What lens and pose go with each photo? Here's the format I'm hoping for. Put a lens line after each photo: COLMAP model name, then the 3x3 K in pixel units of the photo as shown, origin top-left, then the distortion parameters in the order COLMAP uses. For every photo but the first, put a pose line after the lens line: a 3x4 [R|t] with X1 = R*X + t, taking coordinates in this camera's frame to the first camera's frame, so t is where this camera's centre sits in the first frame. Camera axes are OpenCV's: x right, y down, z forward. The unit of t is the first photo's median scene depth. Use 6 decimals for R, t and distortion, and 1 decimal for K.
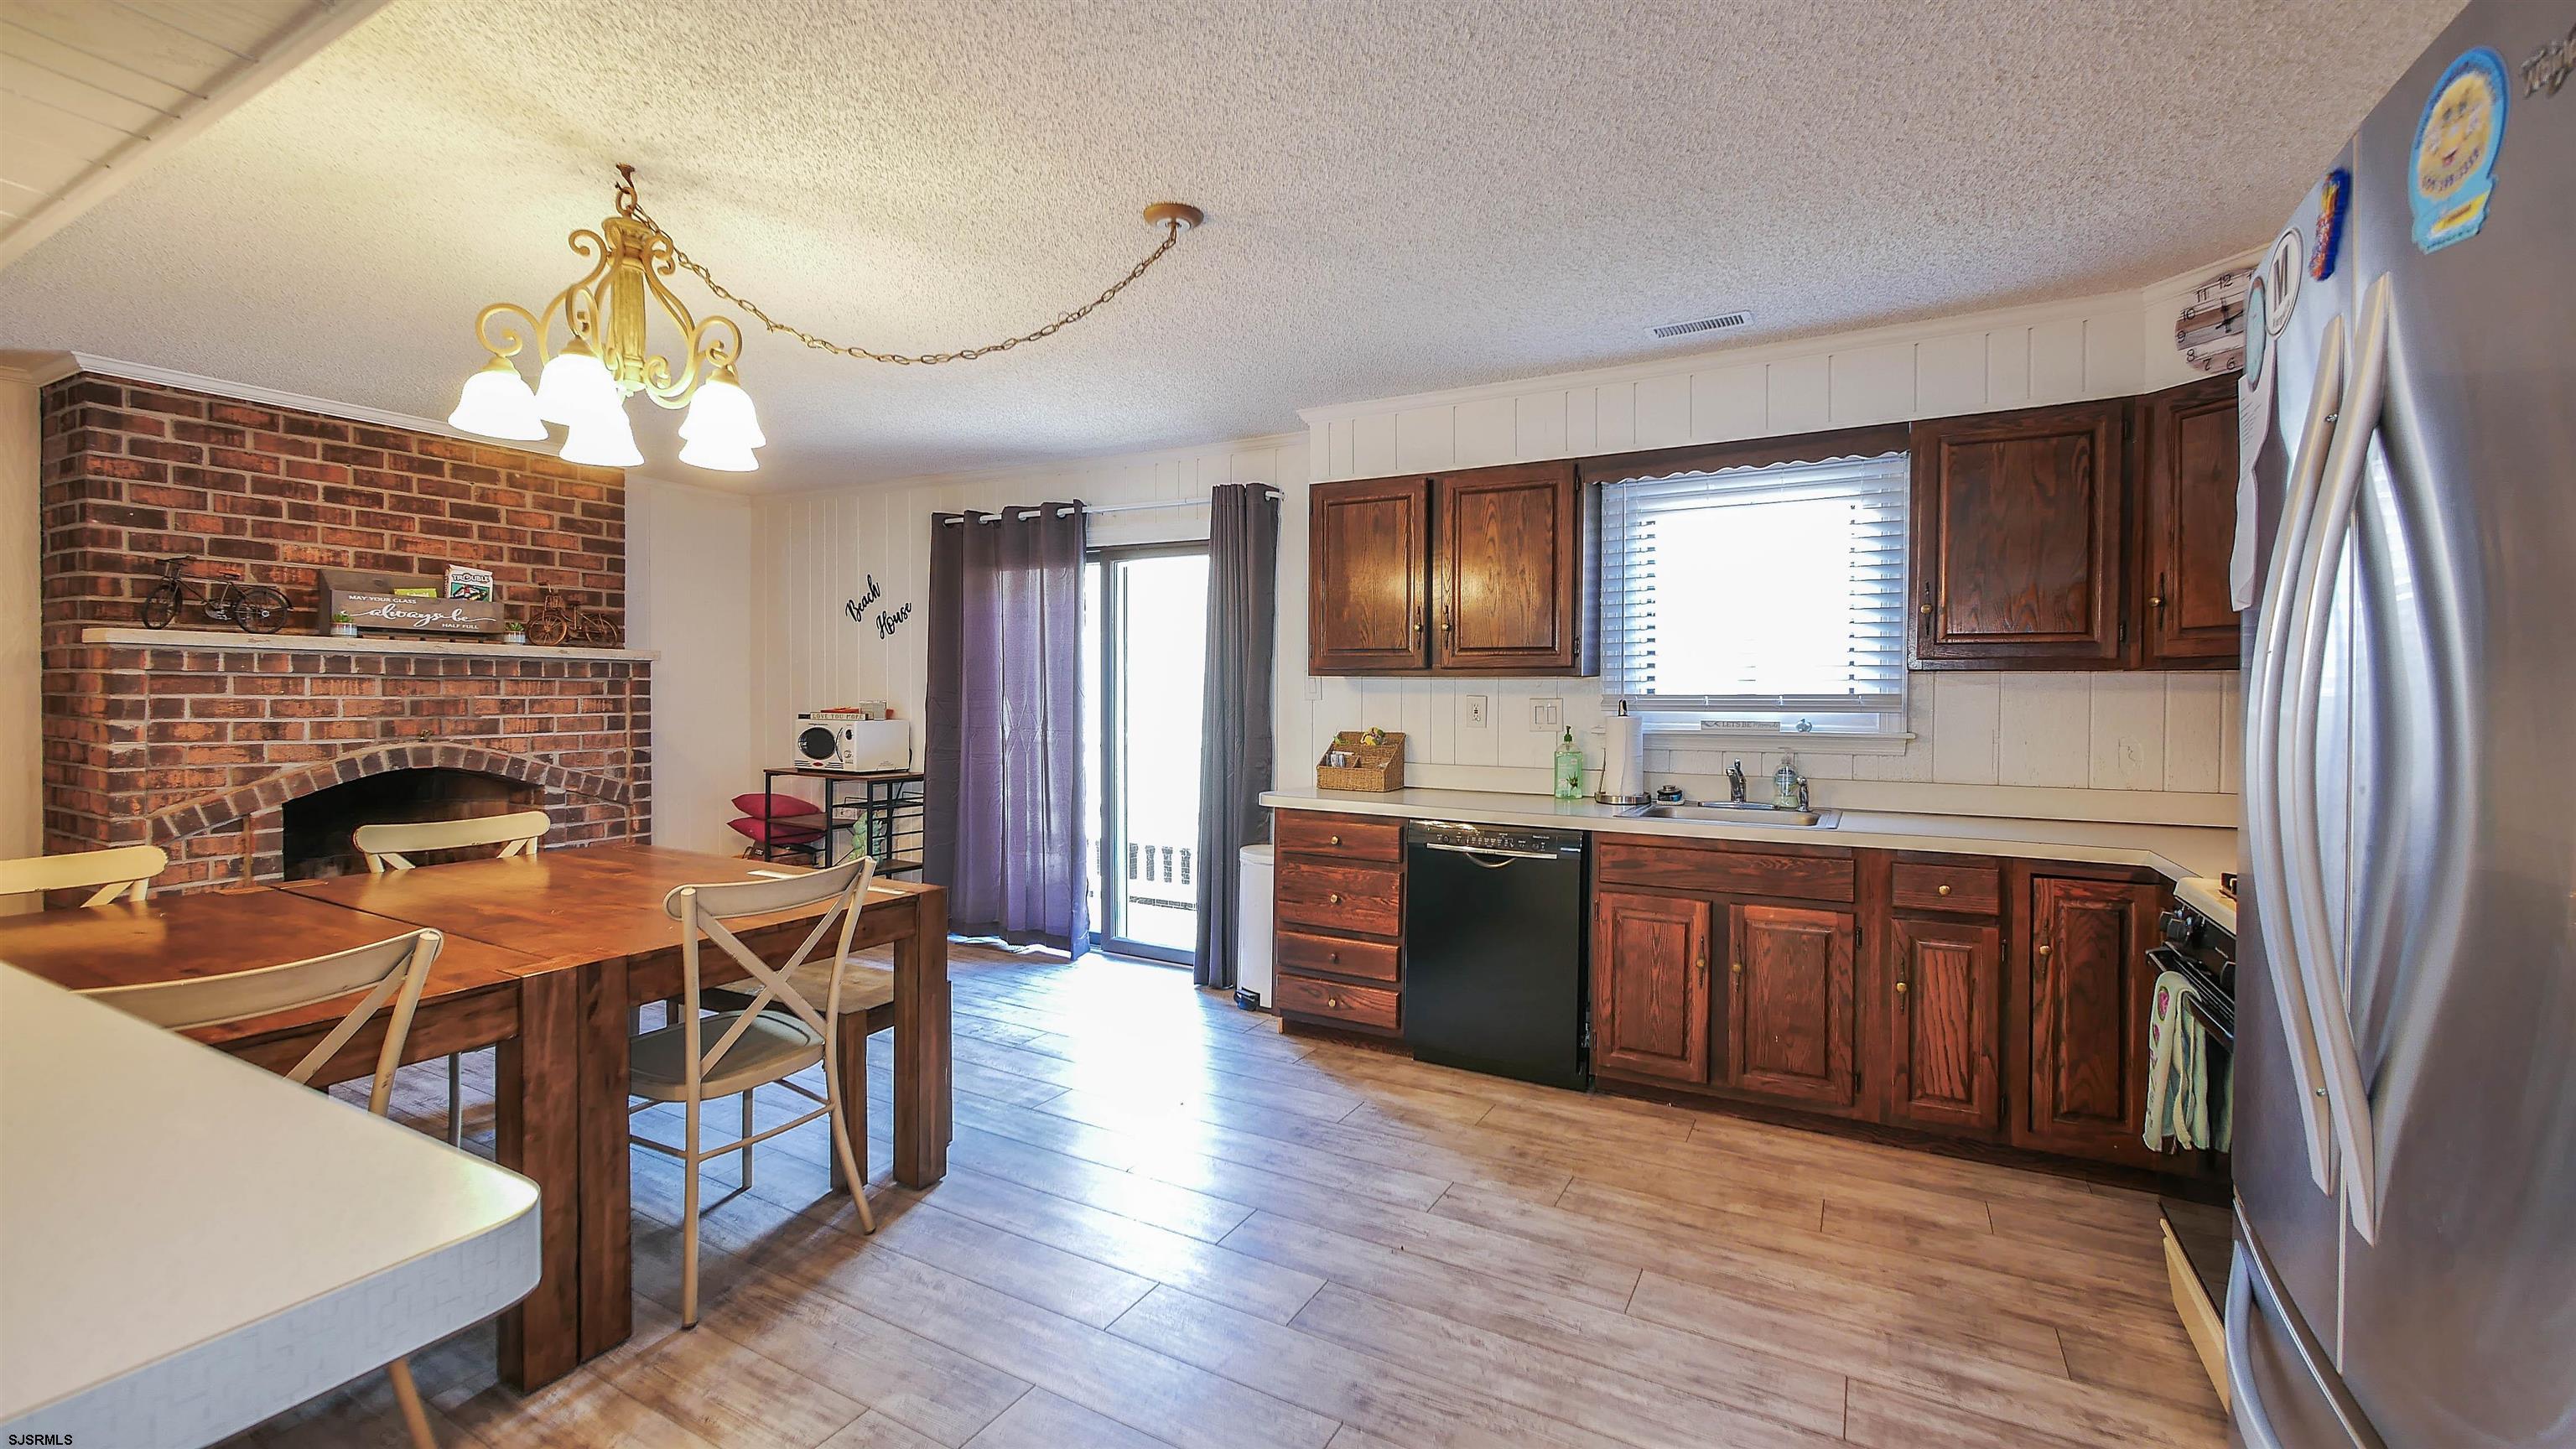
lens RADIAL K [[1065.8, 0, 1282.4], [0, 1065.8, 708.3], [0, 0, 1]] dist [-0.002577, 0.000078]
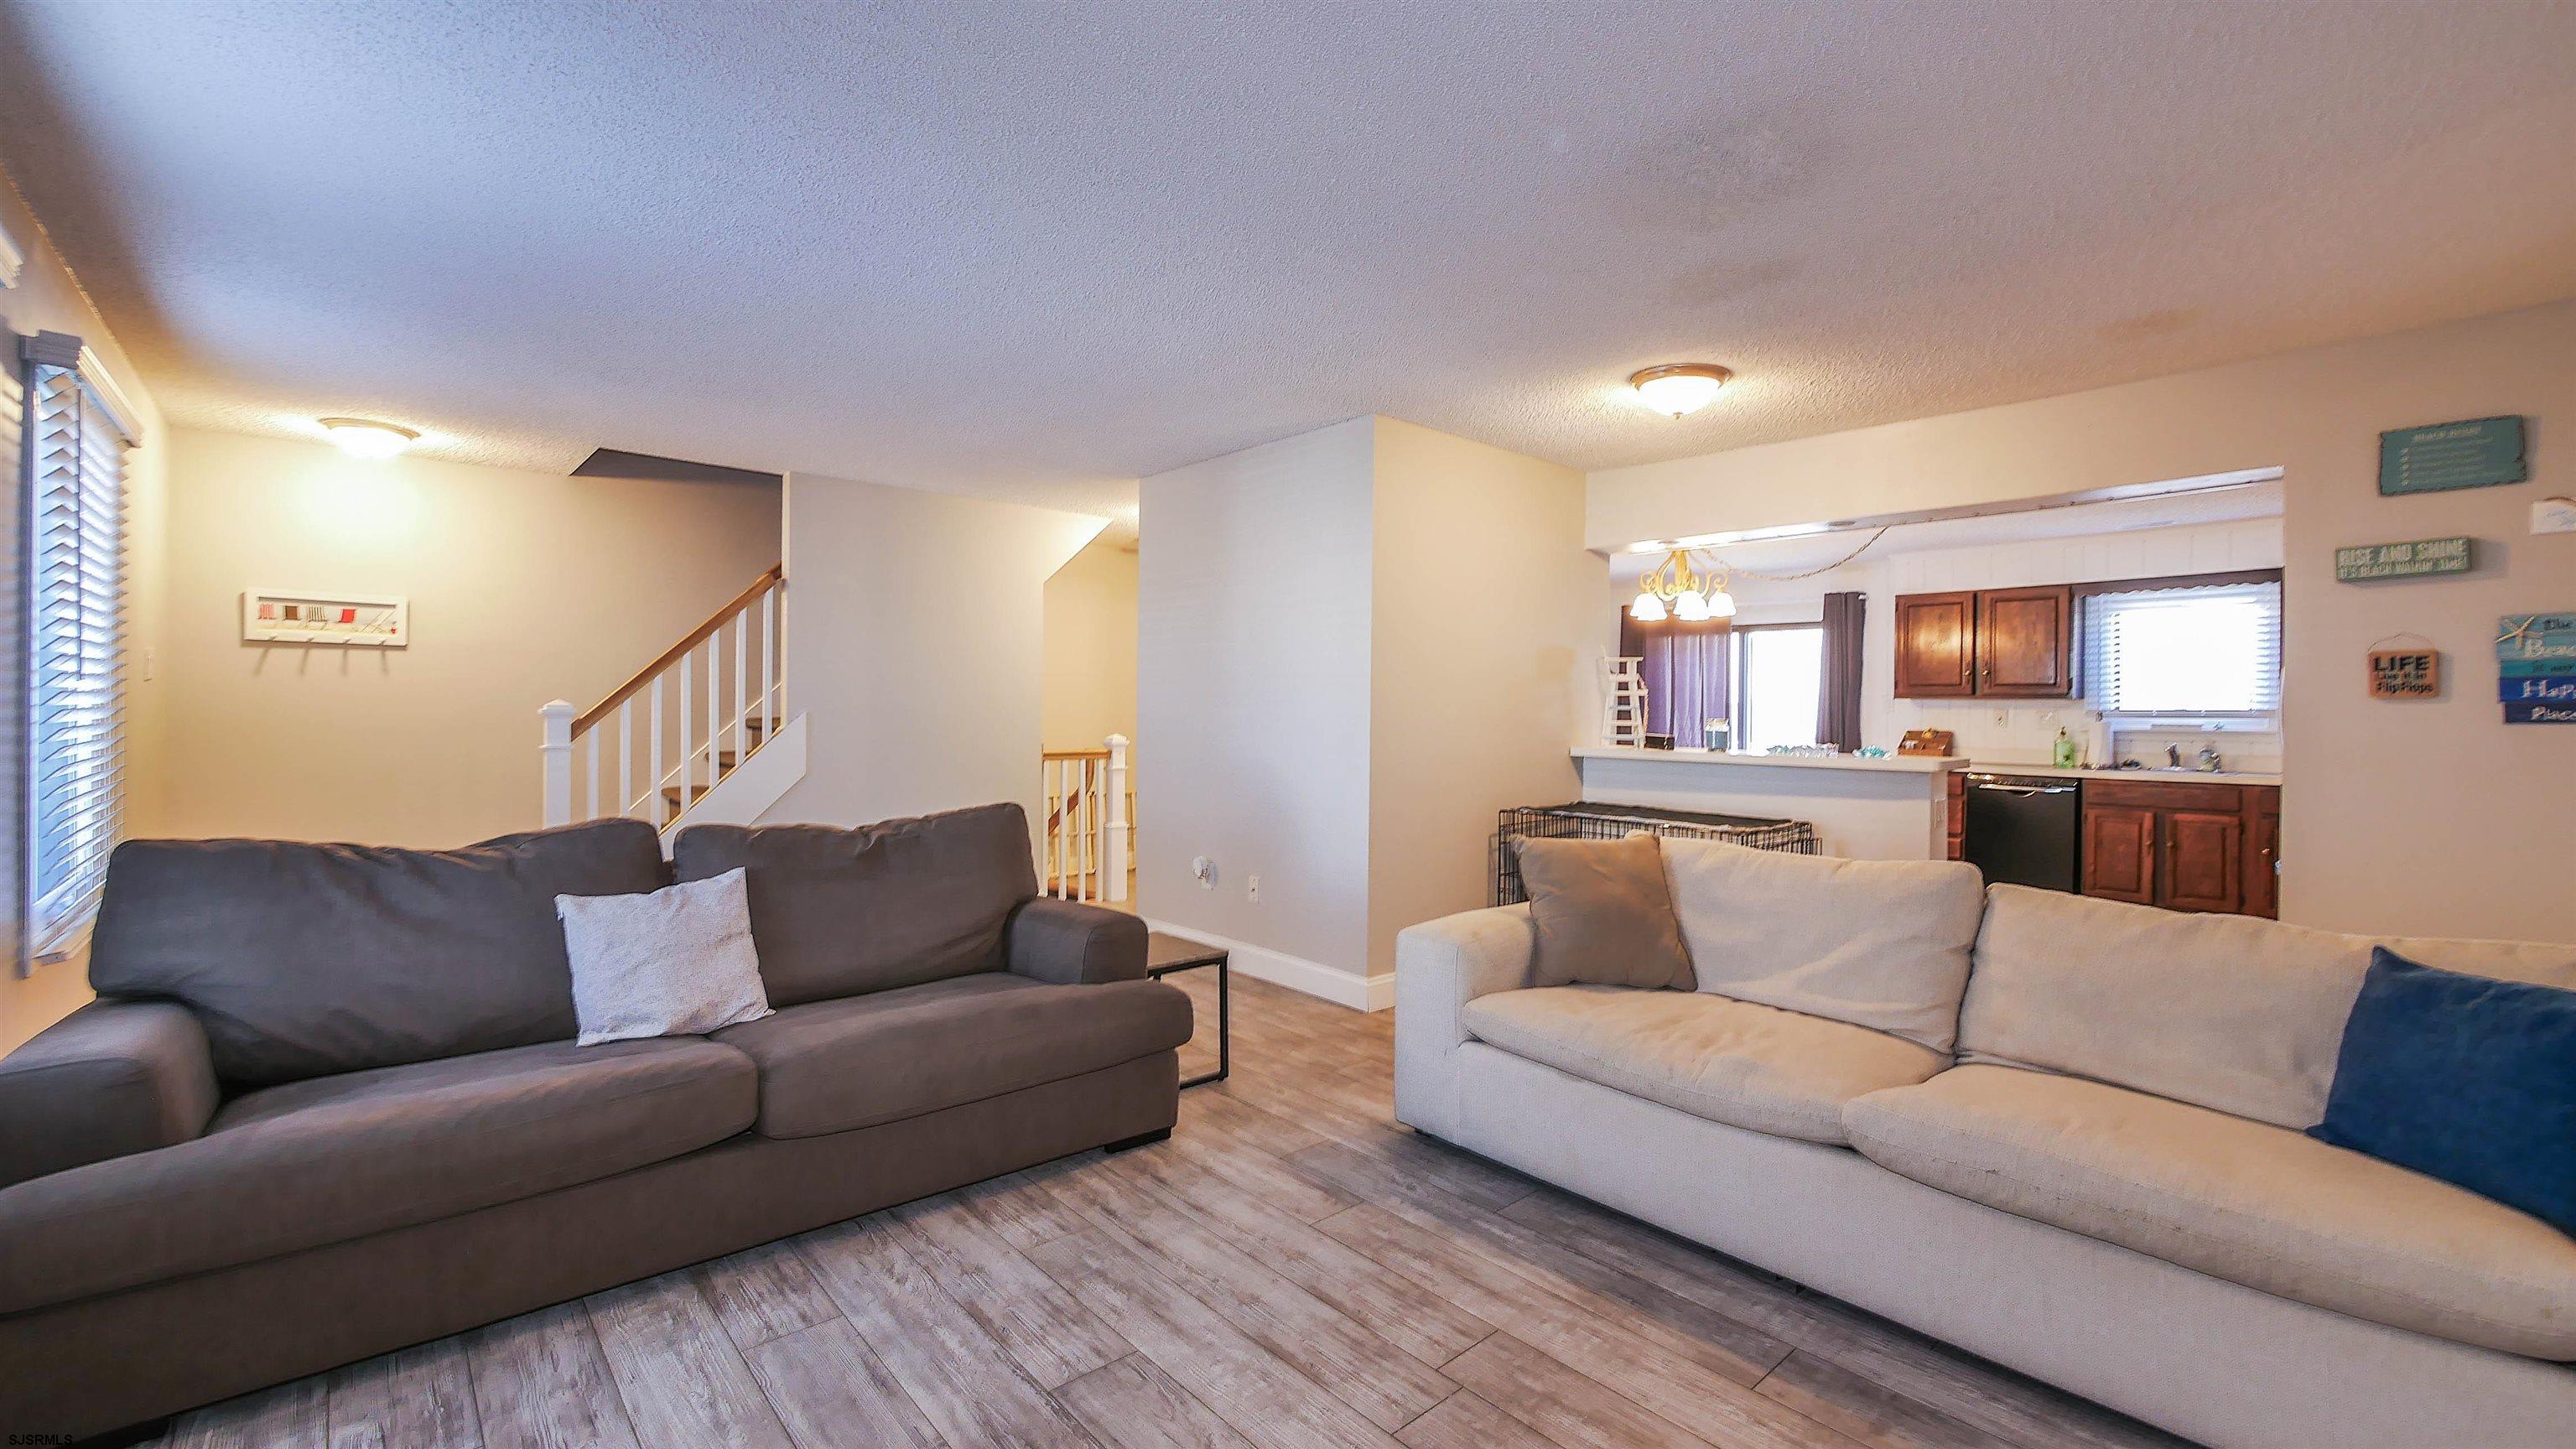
lens RADIAL K [[1065.8, 0, 1277.4], [0, 1065.8, 710.4], [0, 0, 1]] dist [-0.002577, 0.000078]
pose [[0.944017, 0.003578, -0.329876, -0.497333], [-0.009393, 0.999827, -0.016034, 0.038647], [0.329762, 0.018235, 0.943888, -1.441463]]
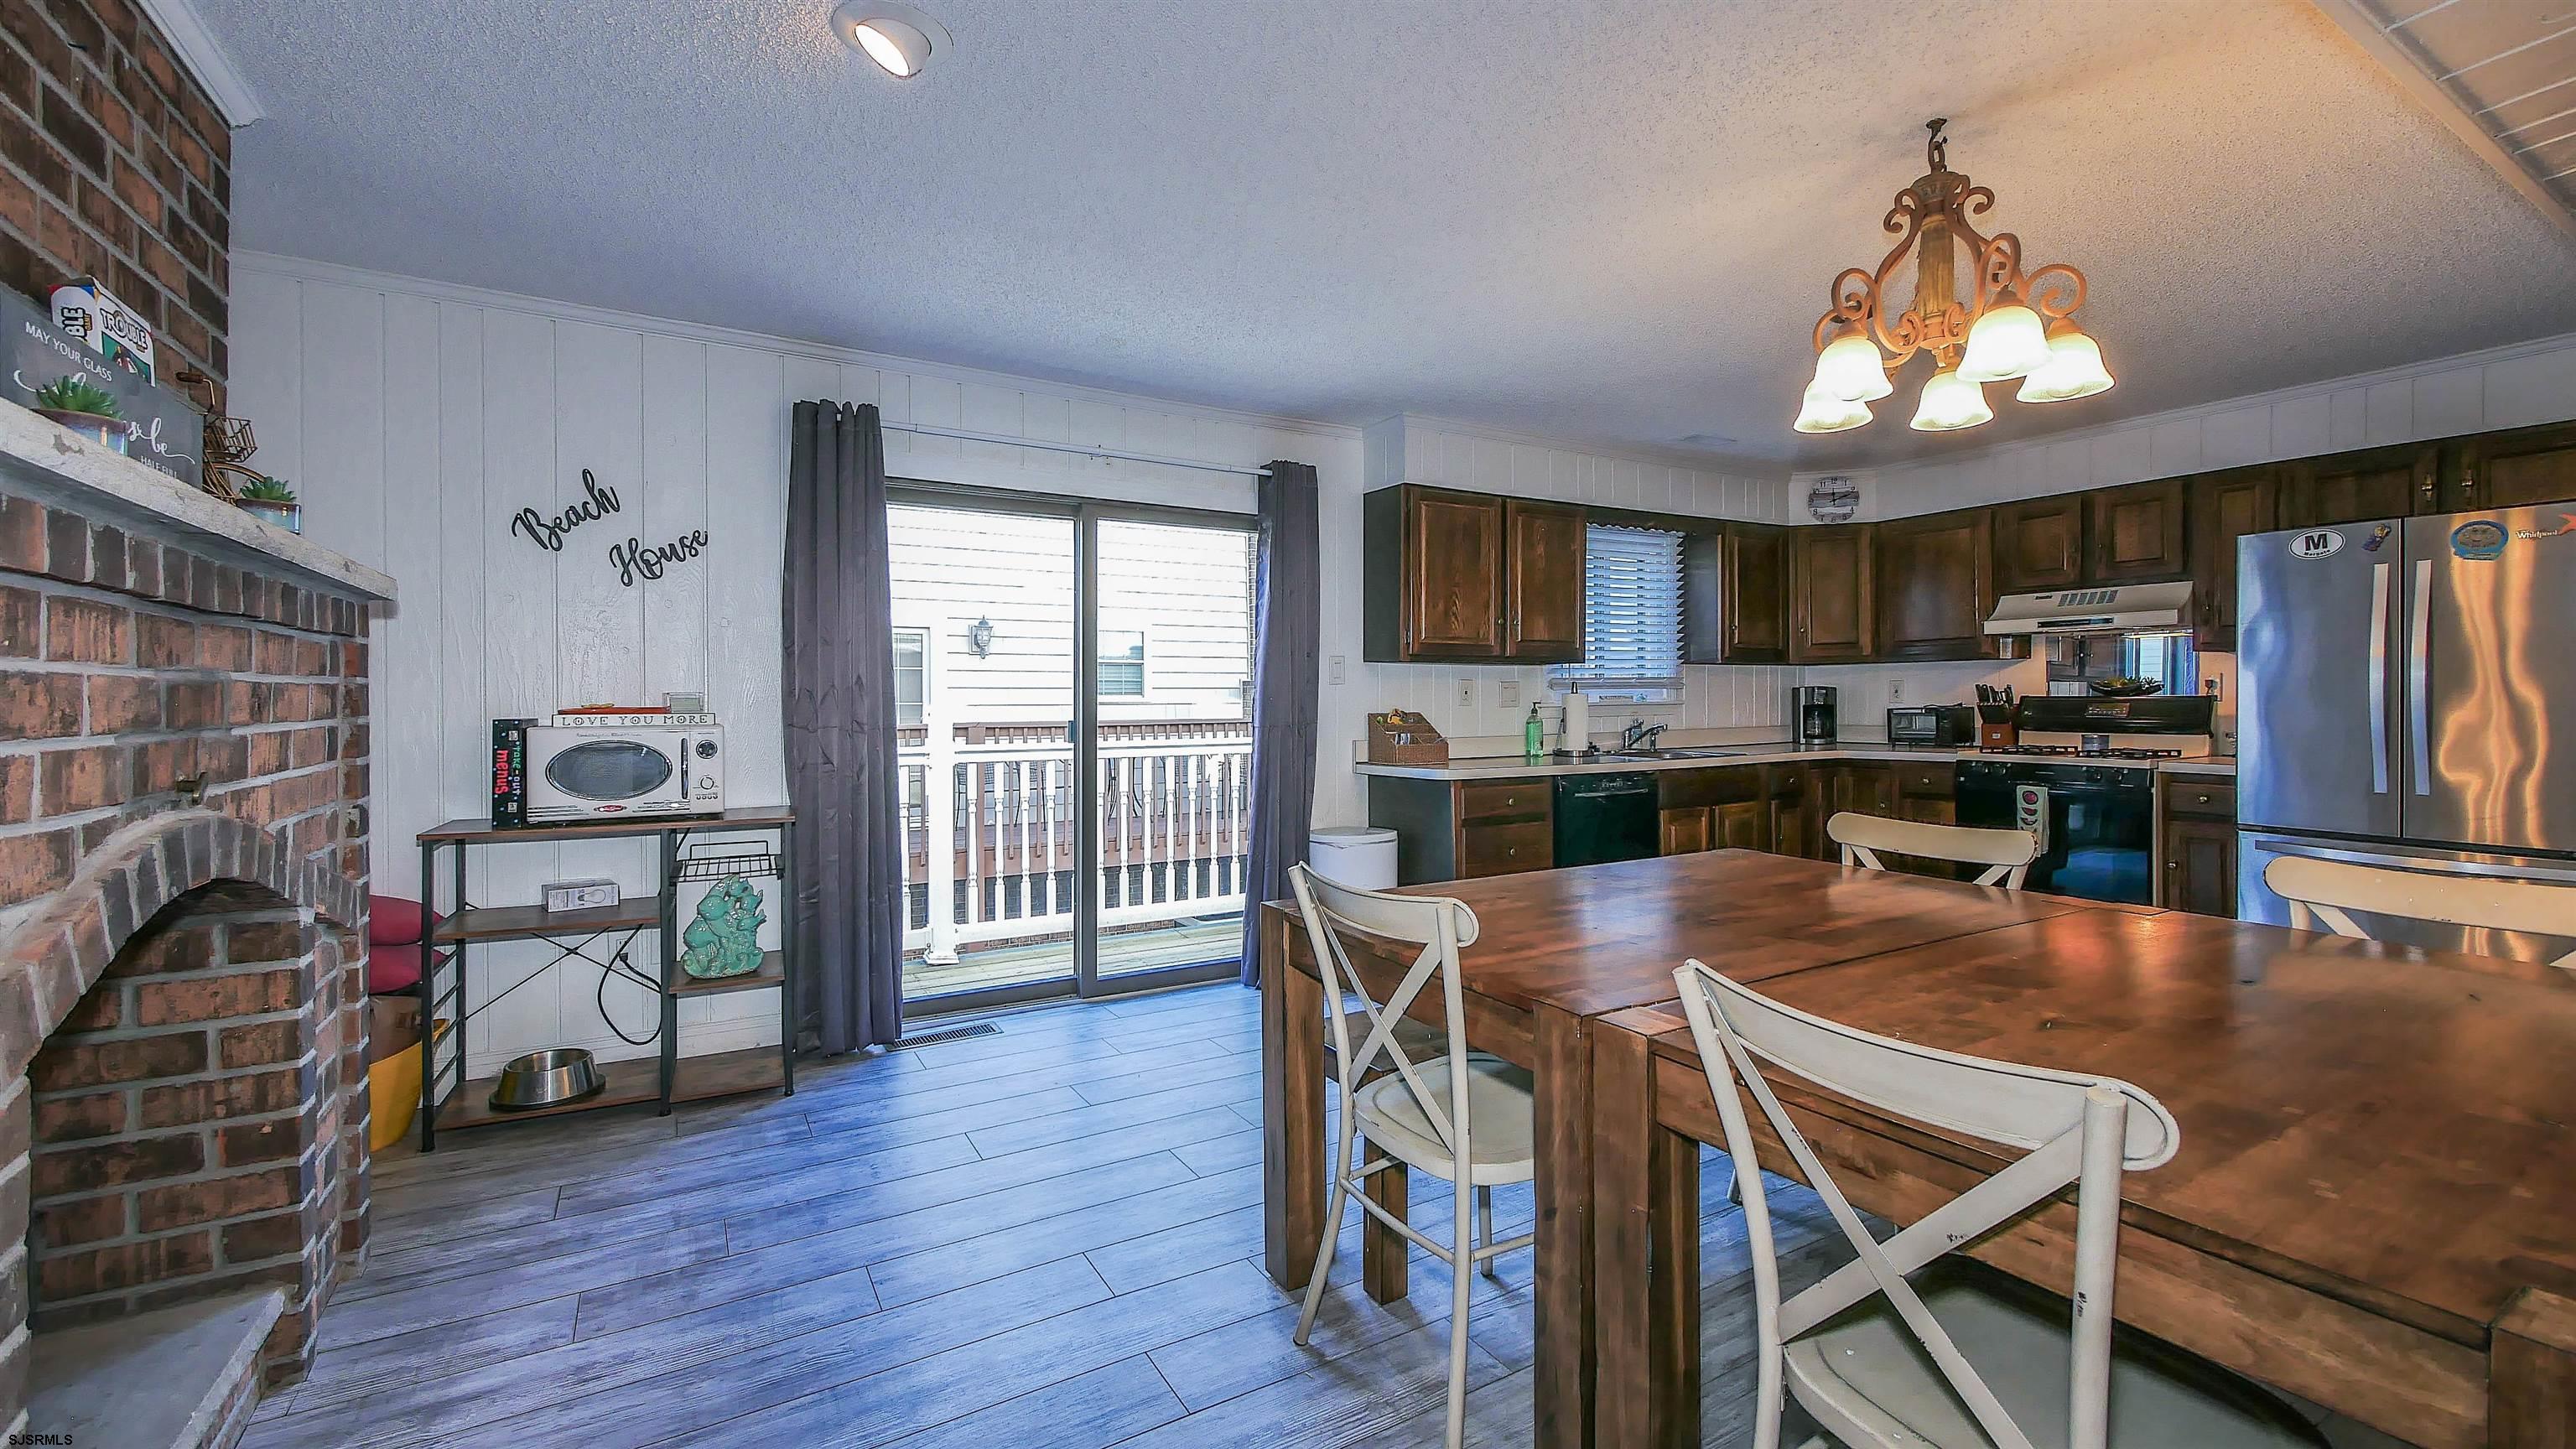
lens RADIAL K [[1065.8, 0, 1301.8], [0, 1065.8, 690.7], [0, 0, 1]] dist [-0.002577, 0.000078]
pose [[0.495539, -0.003282, 0.868579, -1.280940], [0.024333, 0.999653, -0.010105, 0.010921], [-0.868245, 0.026143, 0.495447, 0.745688]]
